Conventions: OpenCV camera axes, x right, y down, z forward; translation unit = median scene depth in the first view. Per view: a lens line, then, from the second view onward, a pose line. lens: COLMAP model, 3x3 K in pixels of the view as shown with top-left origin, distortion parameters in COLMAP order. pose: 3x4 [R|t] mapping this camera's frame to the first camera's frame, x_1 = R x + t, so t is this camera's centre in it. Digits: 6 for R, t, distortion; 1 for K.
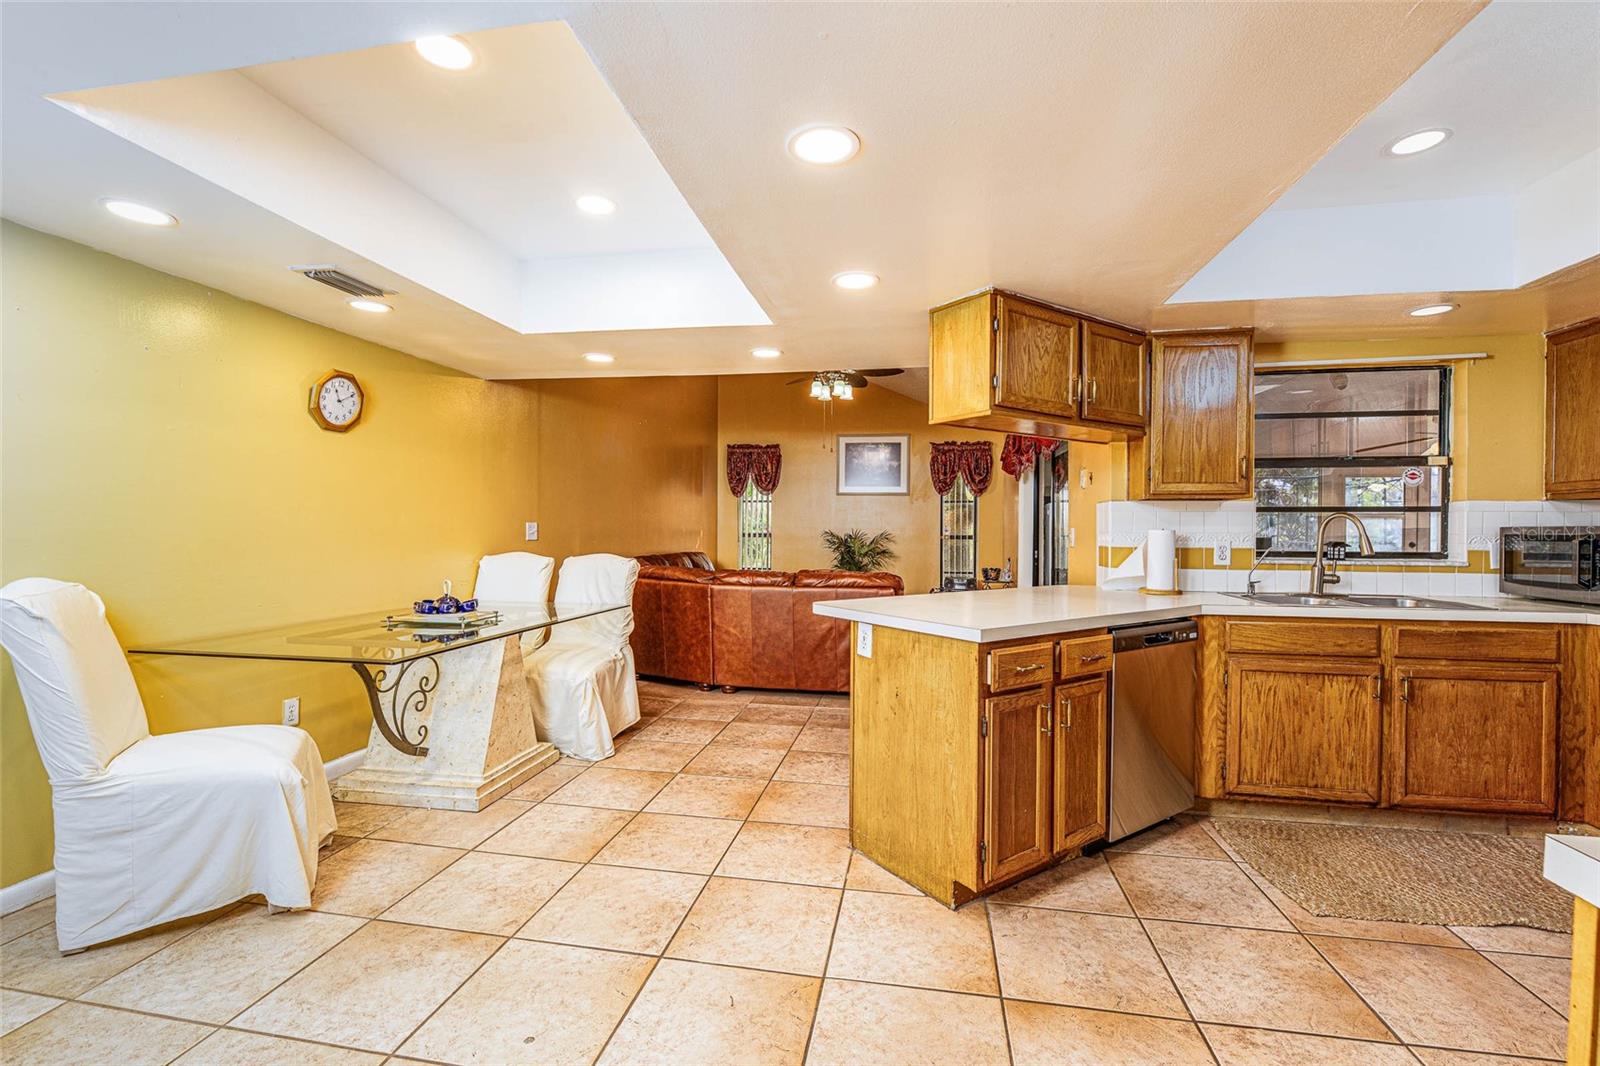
lens RADIAL K [[687.0, 0, 803.0], [0, 687.0, 531.0], [0, 0, 1]] dist [0.003328, 0.000328]
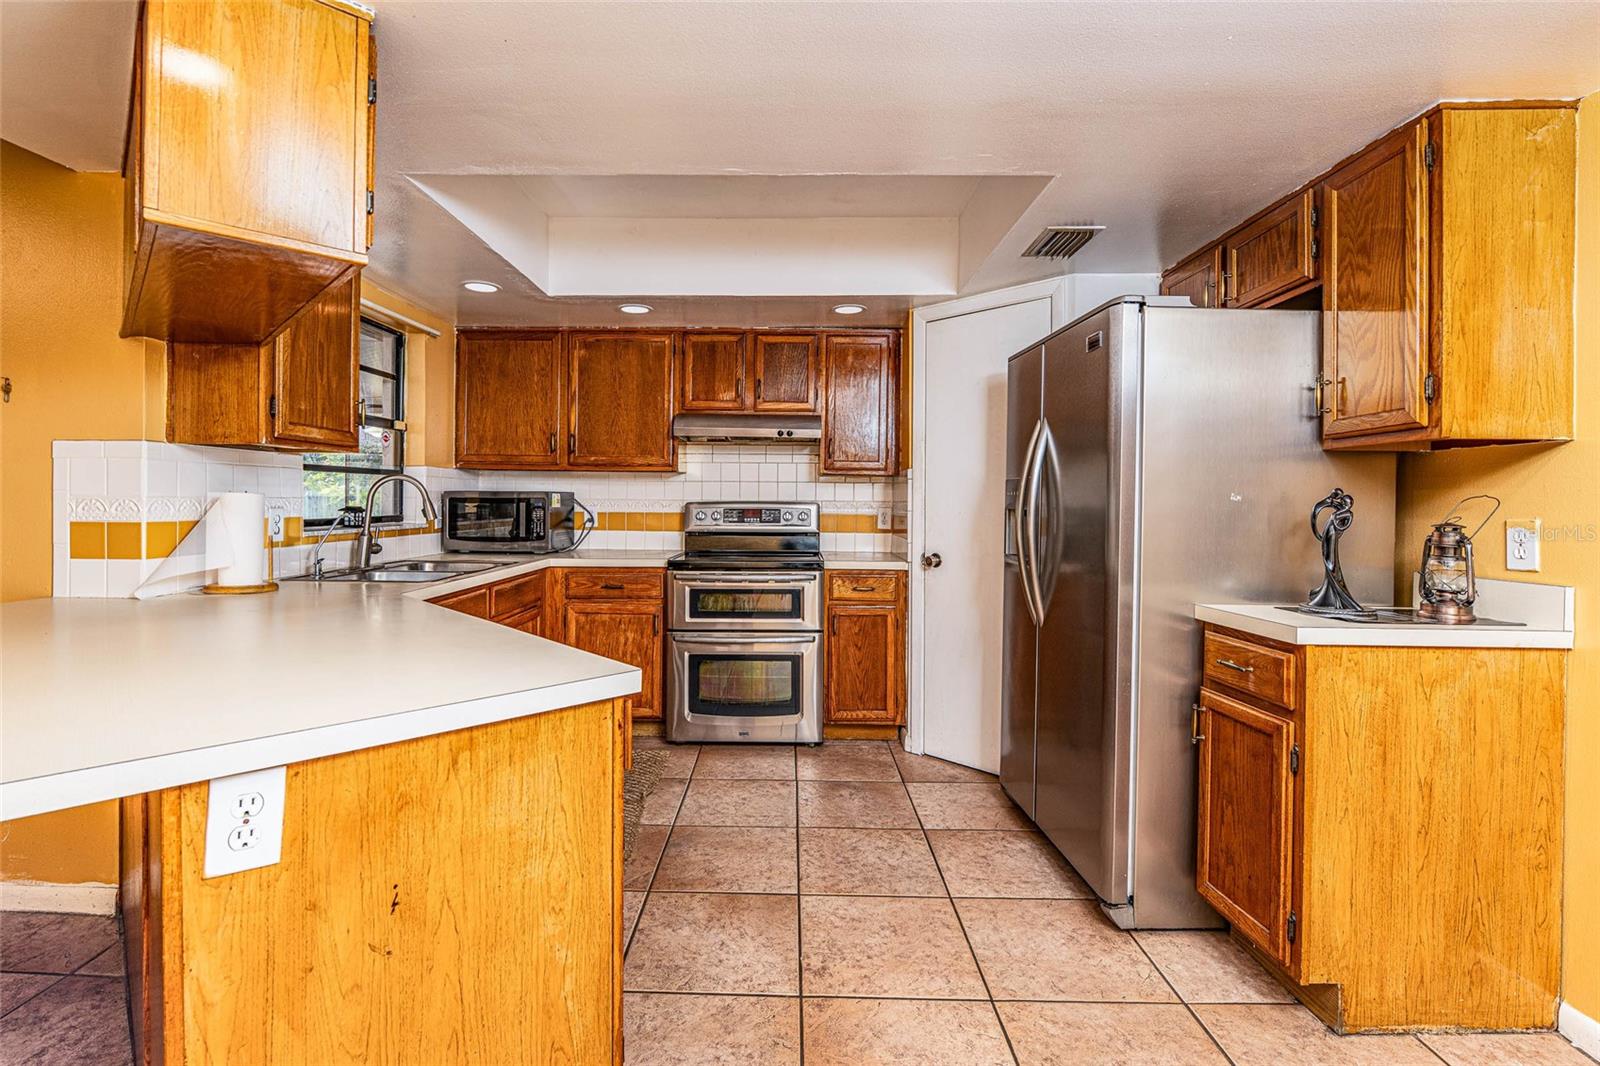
lens RADIAL K [[687.0, 0, 856.4], [0, 687.0, 507.1], [0, 0, 1]] dist [0.003328, 0.000328]
pose [[-0.145651, -0.016565, 0.989197, -0.188712], [-0.010672, 0.999828, 0.015171, -0.003809], [-0.989278, -0.008347, -0.145803, 0.490997]]
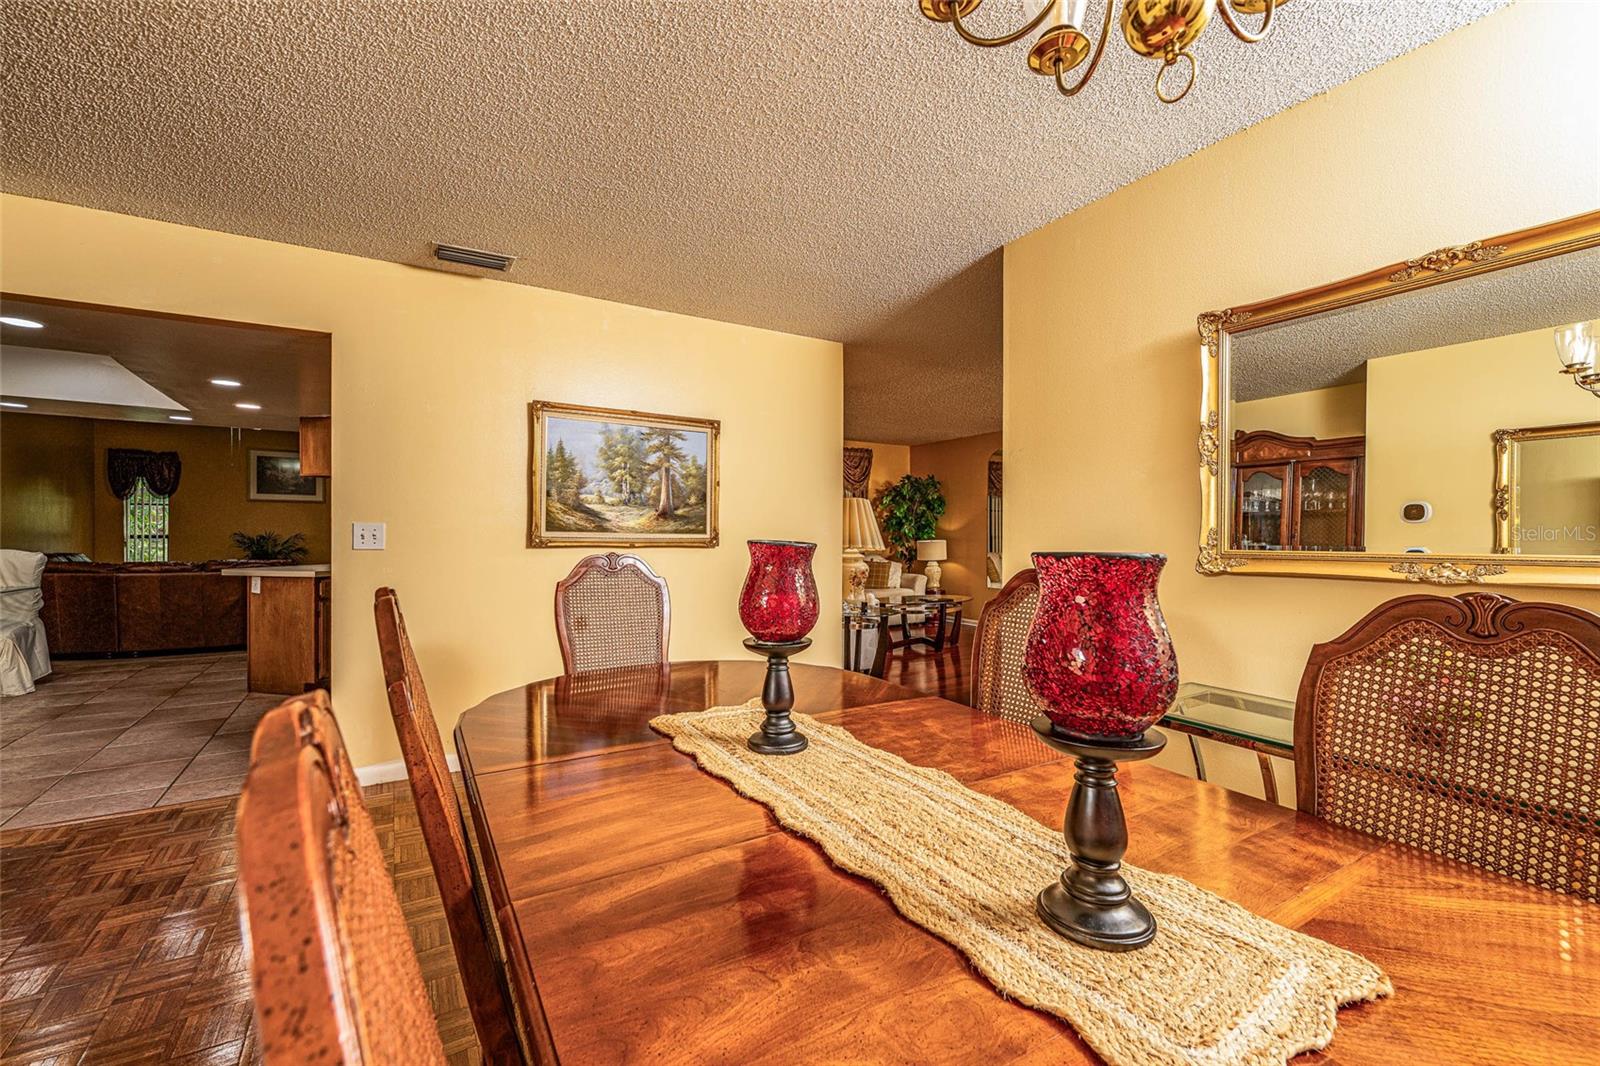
lens RADIAL K [[687.0, 0, 809.4], [0, 687.0, 537.4], [0, 0, 1]] dist [0.003328, 0.000328]
pose [[0.749474, -0.007286, 0.661994, -0.018444], [0.004106, 0.999971, 0.006358, 0.009150], [-0.662021, -0.002047, 0.749482, -1.001155]]
